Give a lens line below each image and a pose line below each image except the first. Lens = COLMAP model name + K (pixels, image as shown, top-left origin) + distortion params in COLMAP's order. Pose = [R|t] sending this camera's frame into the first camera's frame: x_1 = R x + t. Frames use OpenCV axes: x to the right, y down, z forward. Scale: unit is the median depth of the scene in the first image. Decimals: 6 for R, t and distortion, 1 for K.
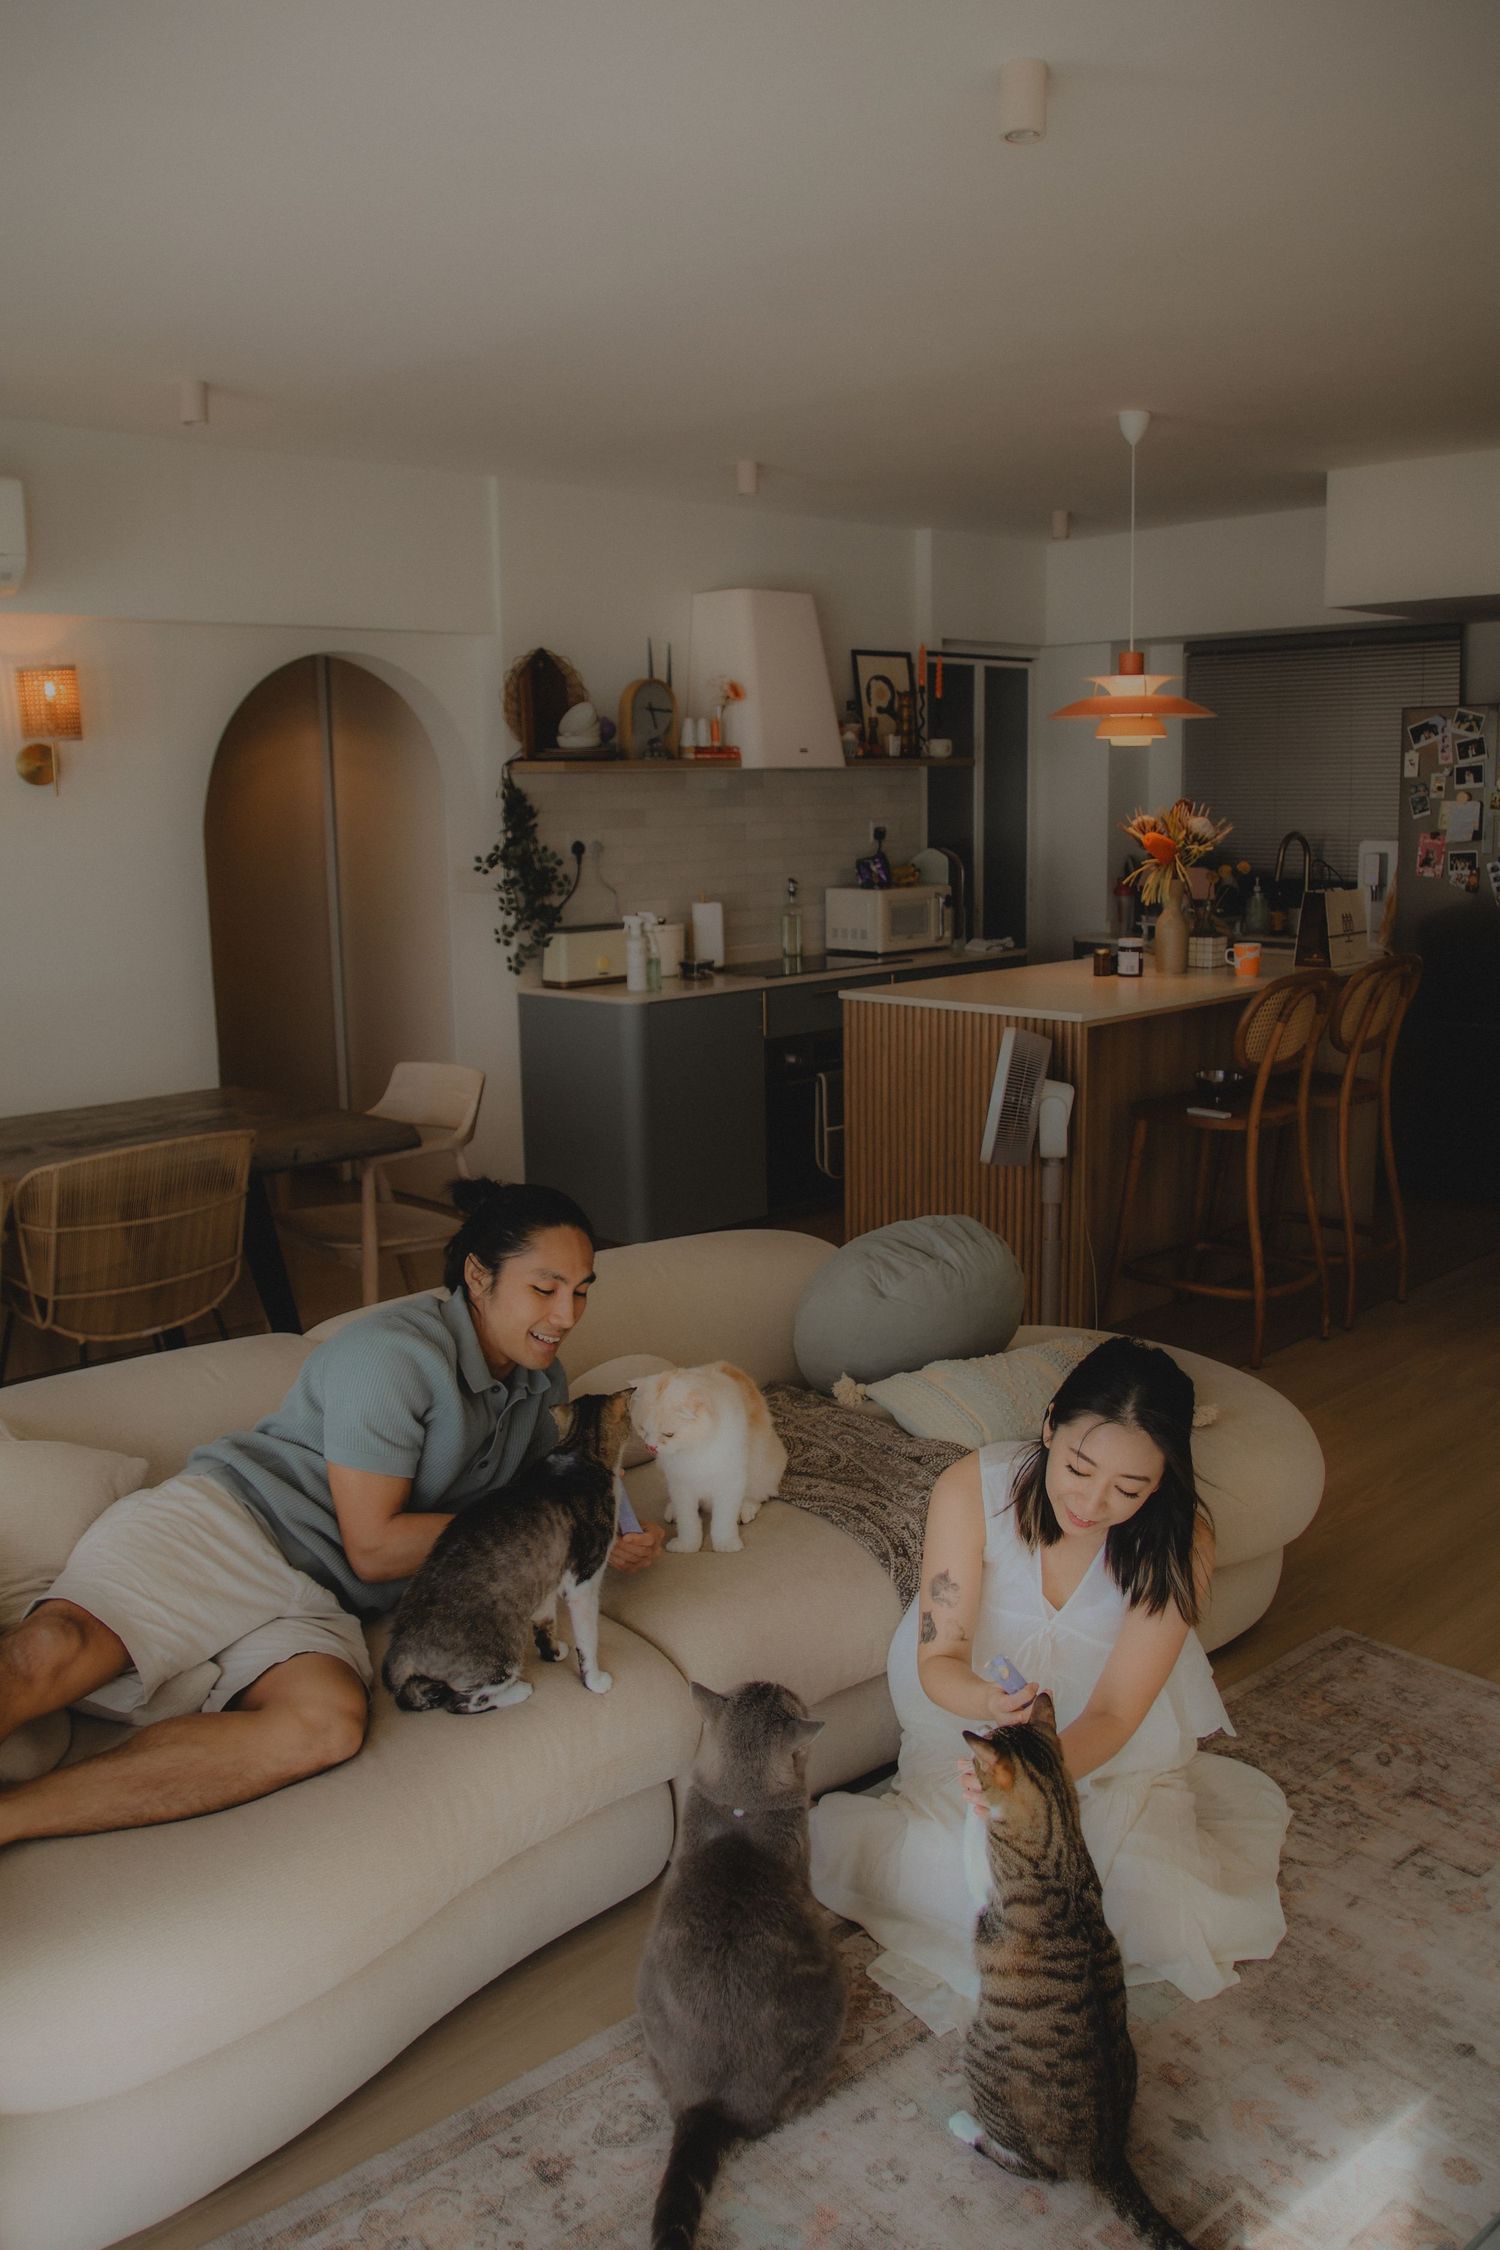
lens RADIAL K [[1819.8, 0, 750.0], [0, 1819.8, 1125.0], [0, 0, 1]] dist [-0.121626, 0.101191]
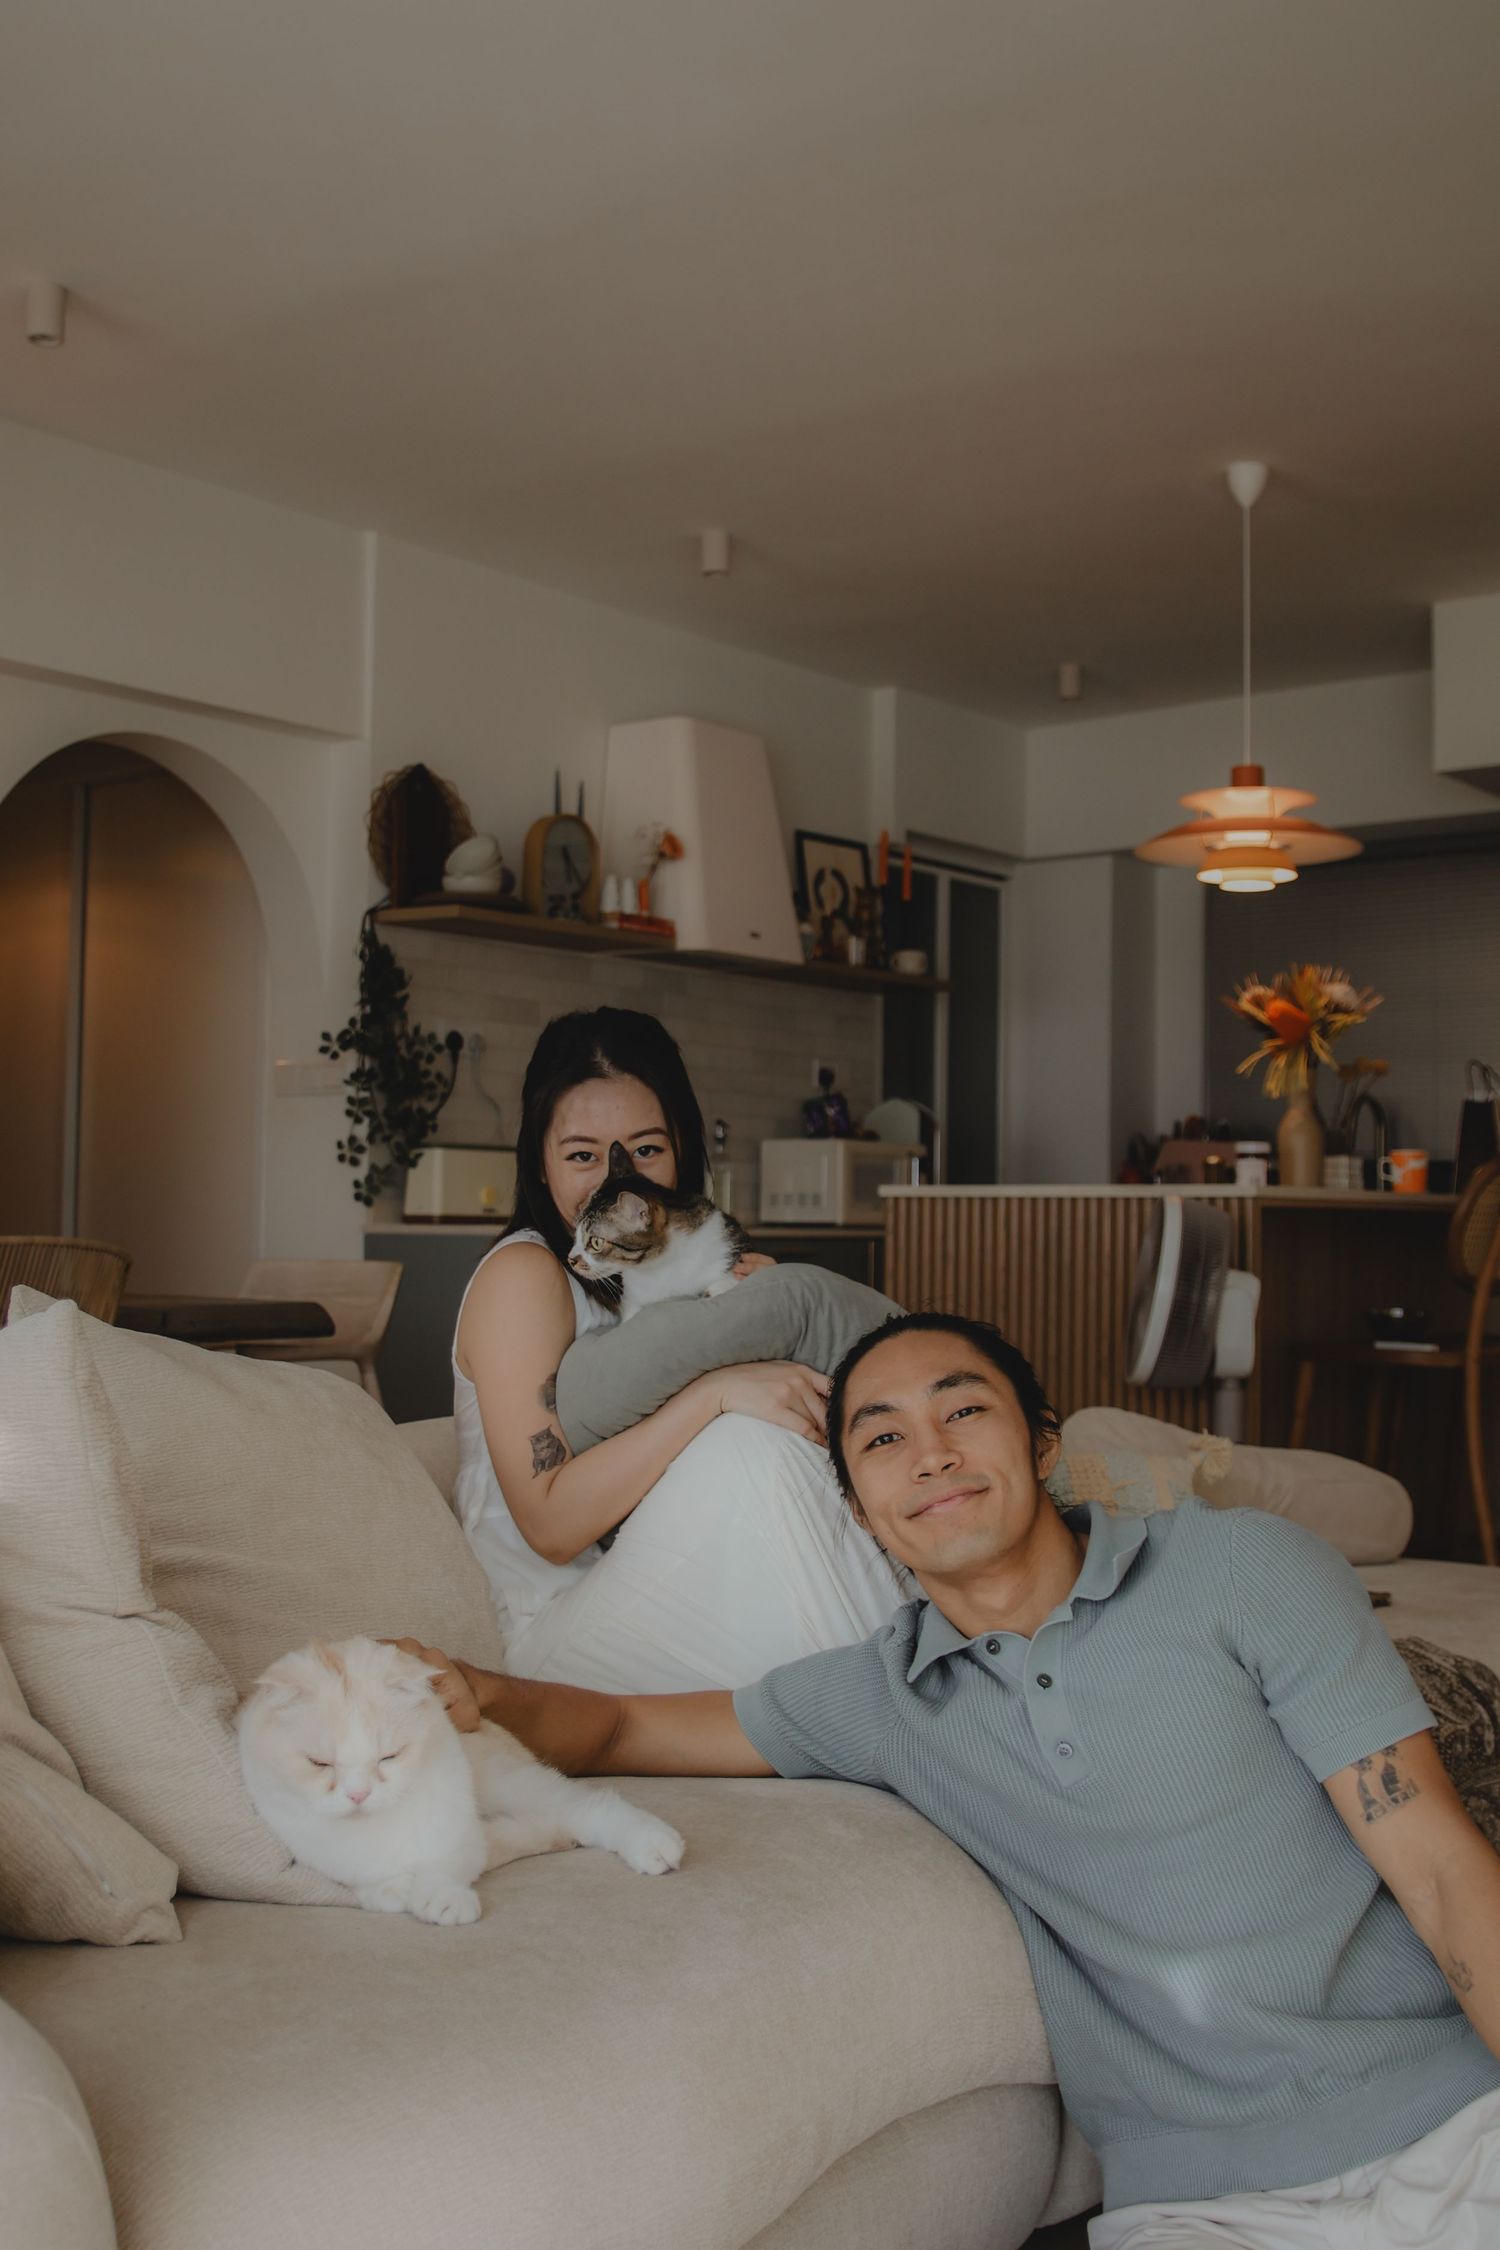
lens RADIAL K [[2435.0, 0, 718.2], [0, 2435.0, 1127.2], [0, 0, 1]] dist [-0.052464, 0.006465]
pose [[0.990833, 0.036659, 0.130020, -0.117630], [-0.004855, 0.971516, -0.236924, 0.110735], [-0.135002, 0.234121, 0.962789, 0.066723]]
